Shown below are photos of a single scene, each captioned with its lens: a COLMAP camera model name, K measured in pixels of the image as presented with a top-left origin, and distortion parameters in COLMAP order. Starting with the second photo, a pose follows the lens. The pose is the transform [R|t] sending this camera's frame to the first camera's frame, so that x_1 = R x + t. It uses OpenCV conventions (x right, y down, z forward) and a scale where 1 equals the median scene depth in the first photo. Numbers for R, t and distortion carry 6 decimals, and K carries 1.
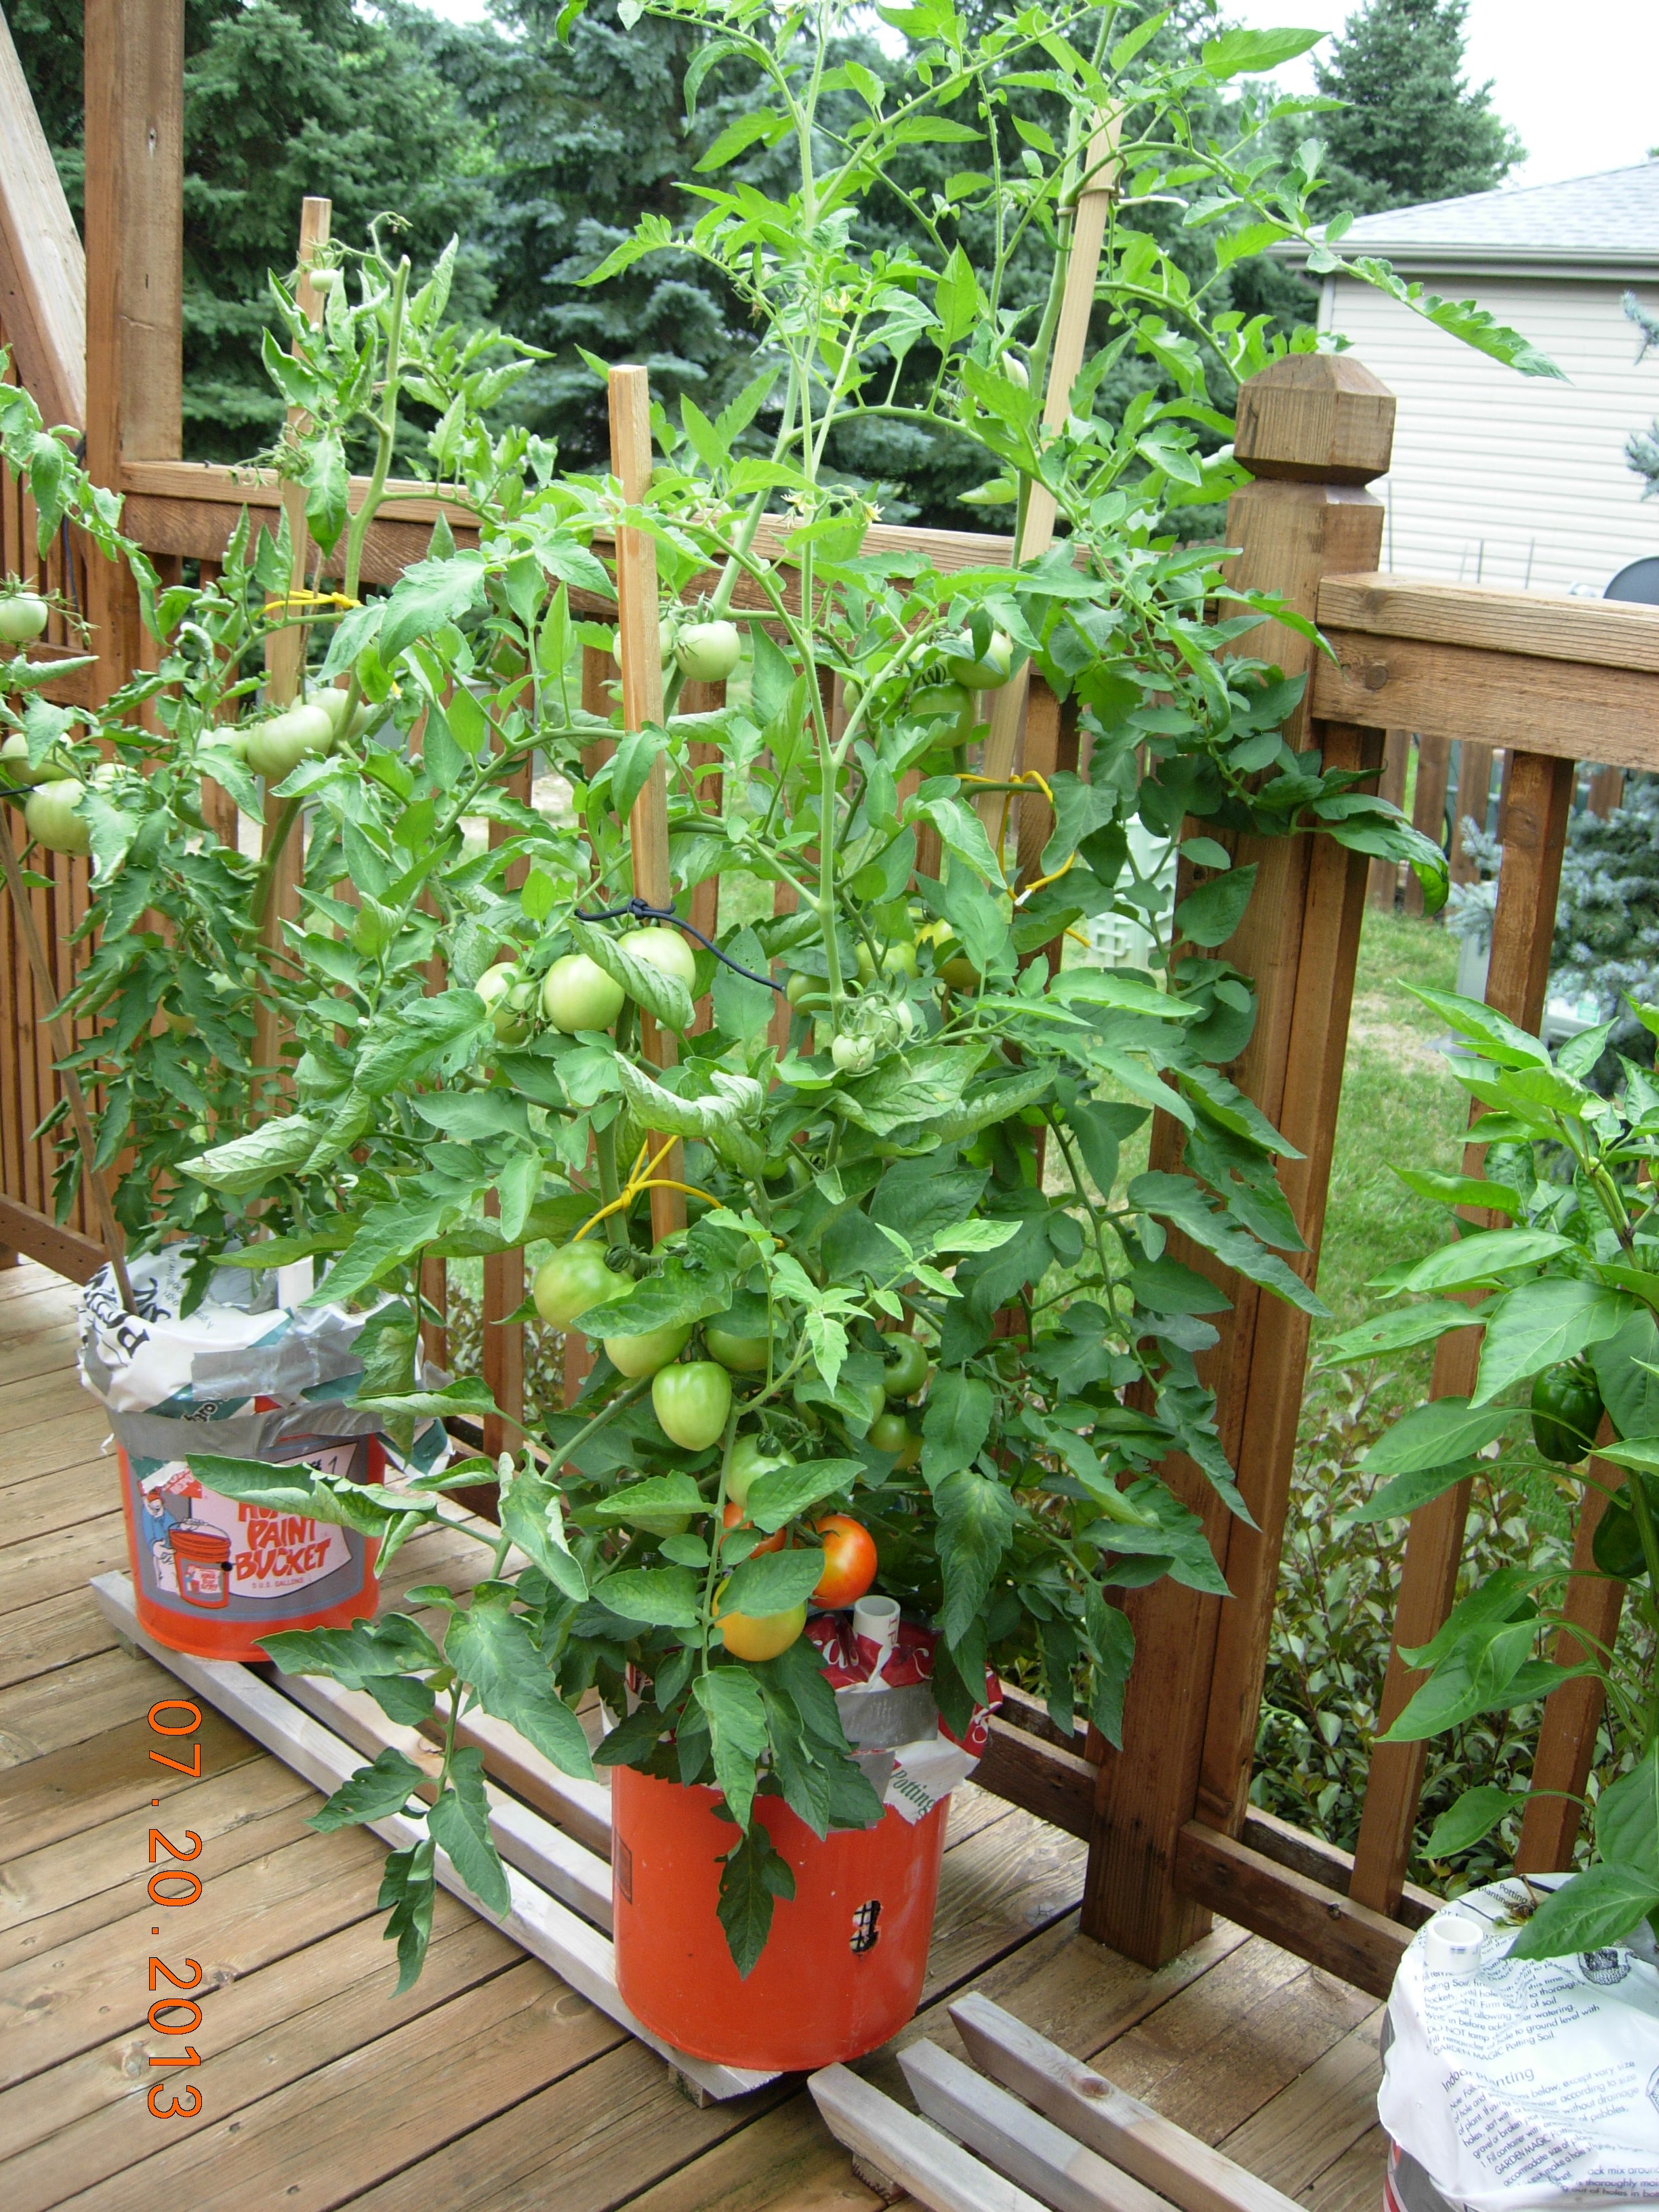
lens RADIAL K [[2305.9, 0, 826.1], [0, 2305.9, 1104.5], [0, 0, 1]] dist [-0.141672, 0.000000]
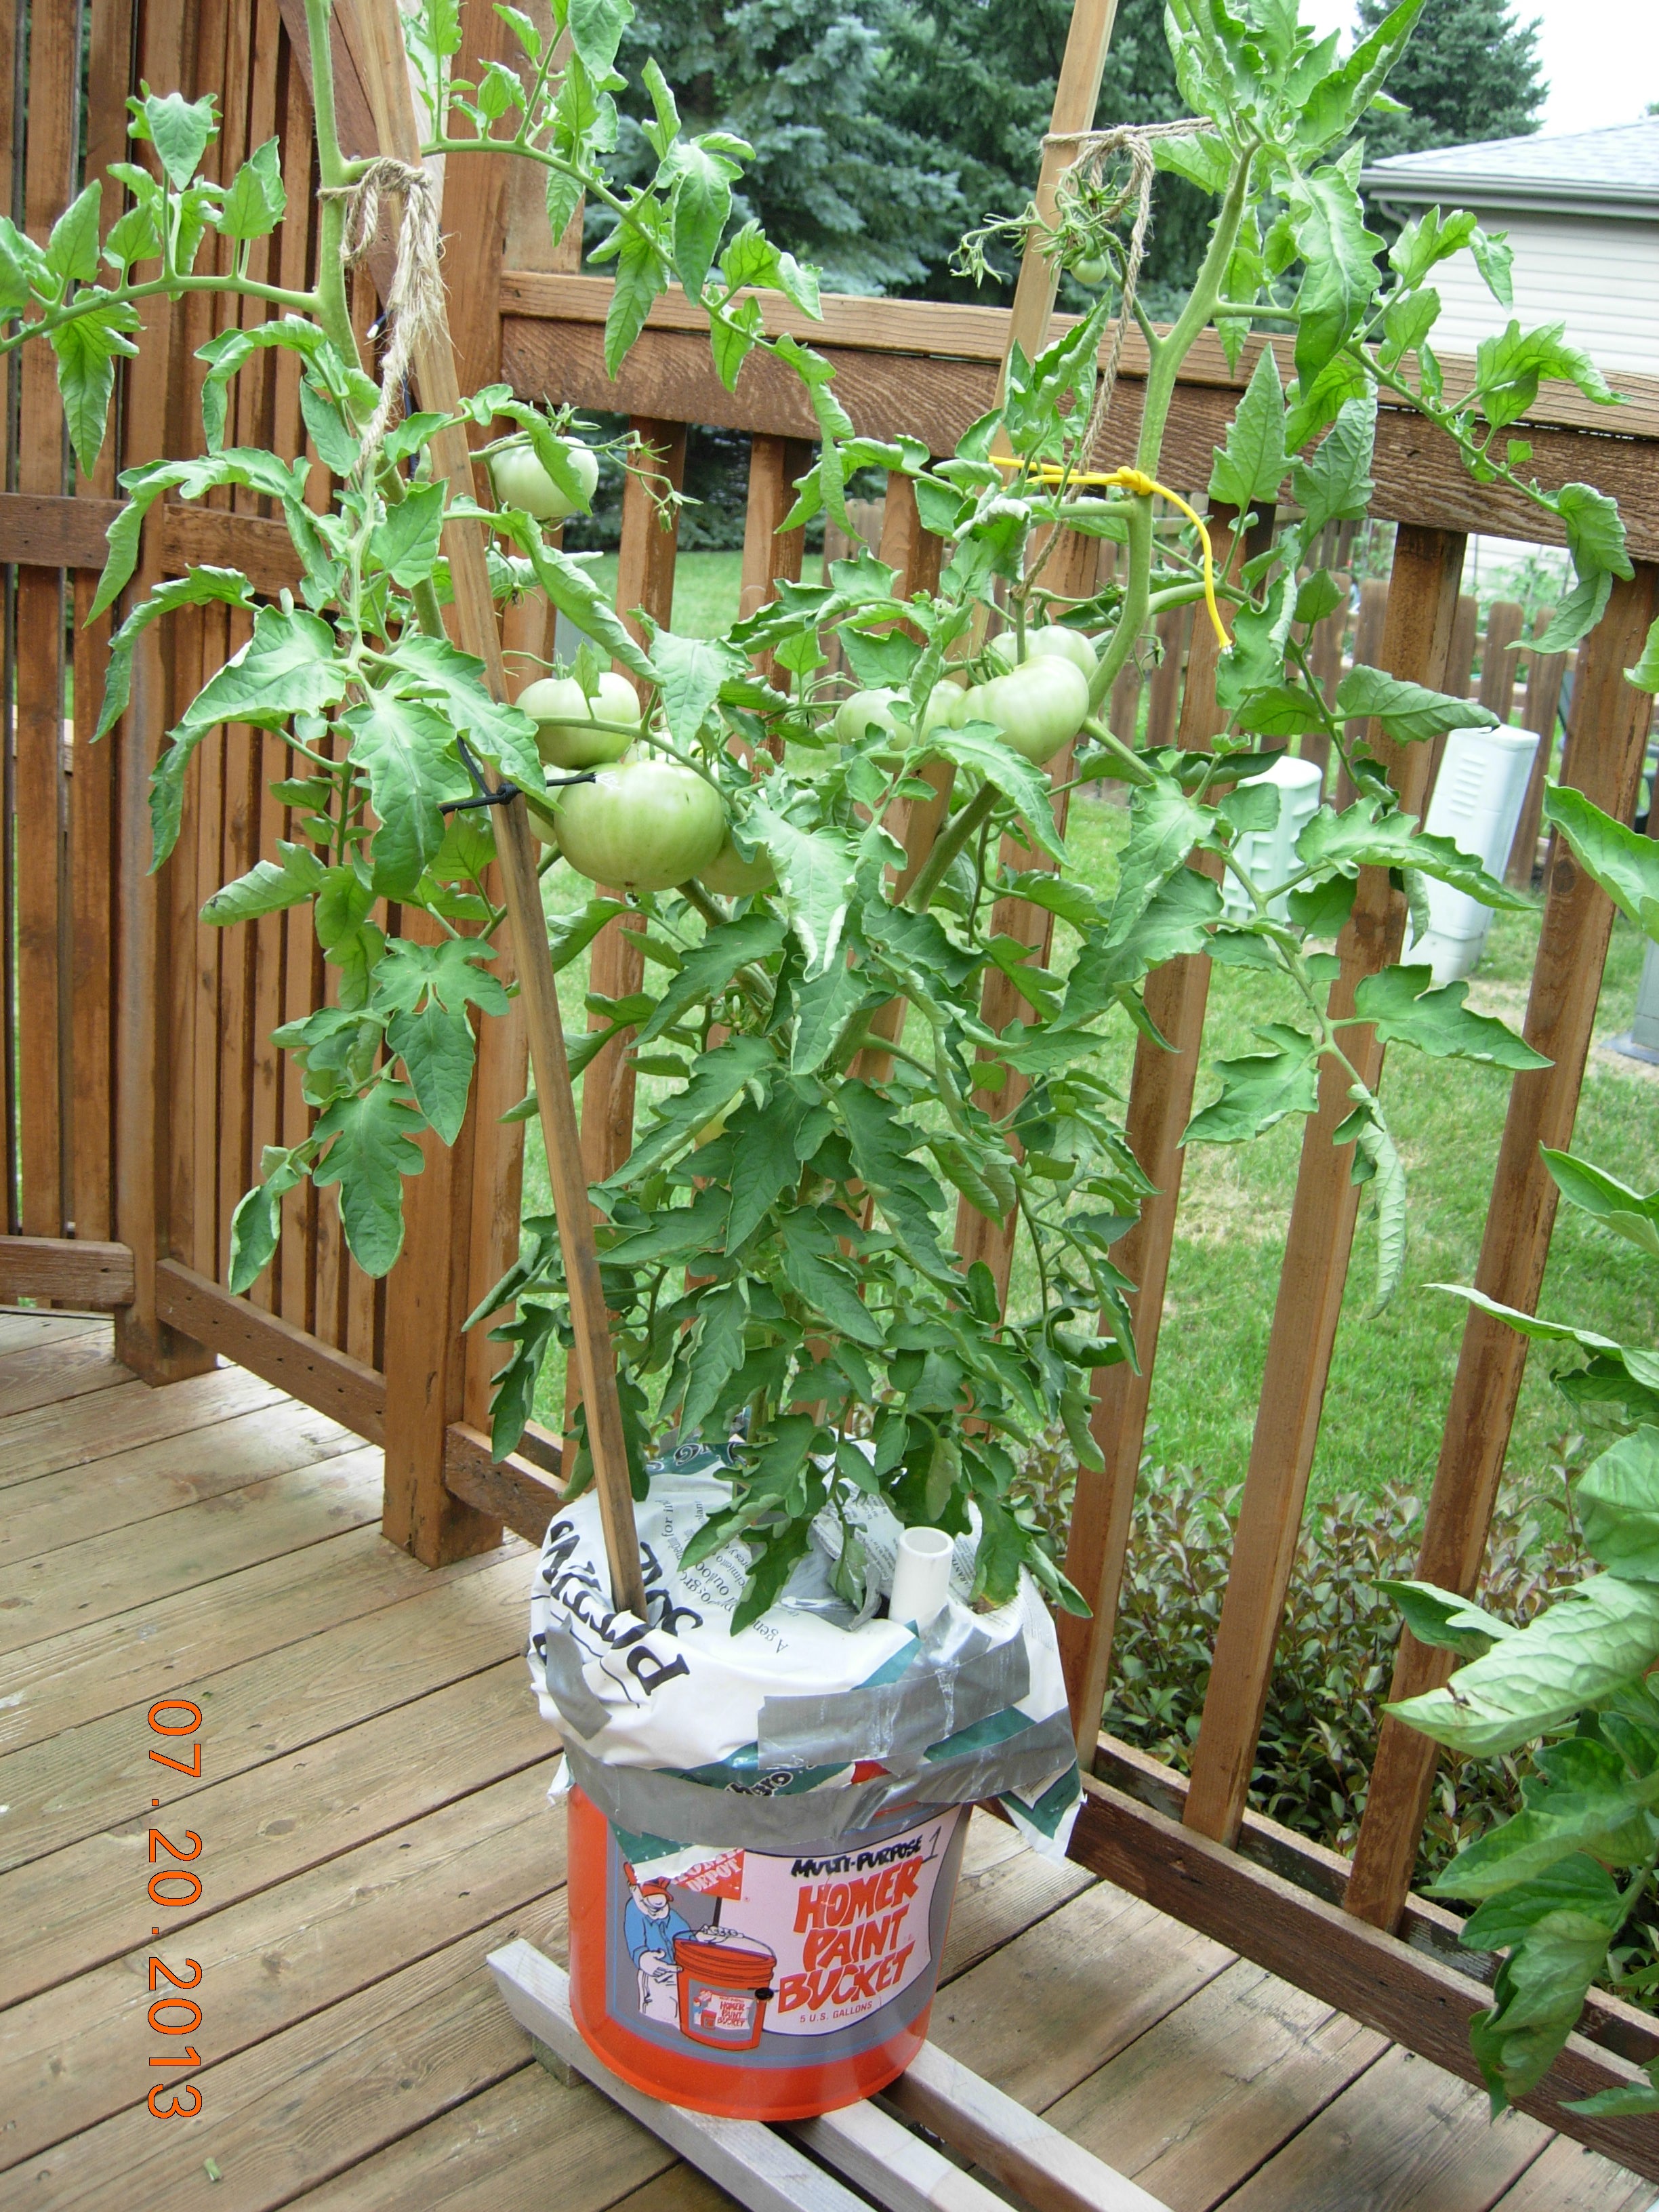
lens RADIAL K [[2305.9, 0, 837.0], [0, 2305.9, 1097.4], [0, 0, 1]] dist [-0.141672, 0.000000]
pose [[0.999000, 0.029028, 0.034011, -0.271847], [-0.029904, 0.999227, 0.025524, -0.067092], [-0.033244, -0.026515, 0.999095, 0.366742]]
